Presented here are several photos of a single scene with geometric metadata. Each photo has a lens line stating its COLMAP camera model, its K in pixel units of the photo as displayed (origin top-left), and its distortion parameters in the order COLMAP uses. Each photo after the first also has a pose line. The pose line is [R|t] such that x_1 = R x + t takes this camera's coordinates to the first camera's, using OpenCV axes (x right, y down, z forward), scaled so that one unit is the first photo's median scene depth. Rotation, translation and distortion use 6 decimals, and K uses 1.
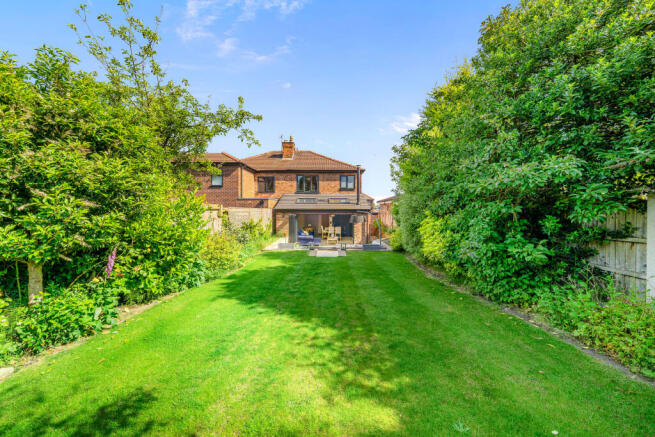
lens RADIAL K [[236.8, 0, 322.6], [0, 236.8, 209.3], [0, 0, 1]] dist [0.007047, -0.001811]
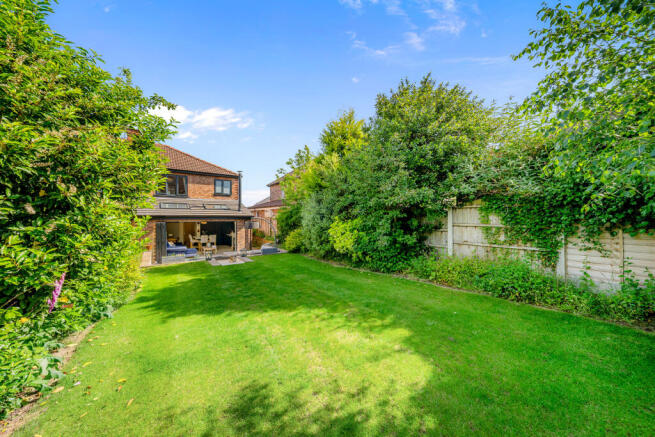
lens RADIAL K [[236.8, 0, 330.3], [0, 236.8, 214.3], [0, 0, 1]] dist [0.007047, -0.001811]
pose [[0.791011, 0.004949, 0.611782, -0.489009], [0.000531, 0.999961, -0.008776, 0.008467], [-0.611802, 0.007267, 0.790978, -0.027335]]
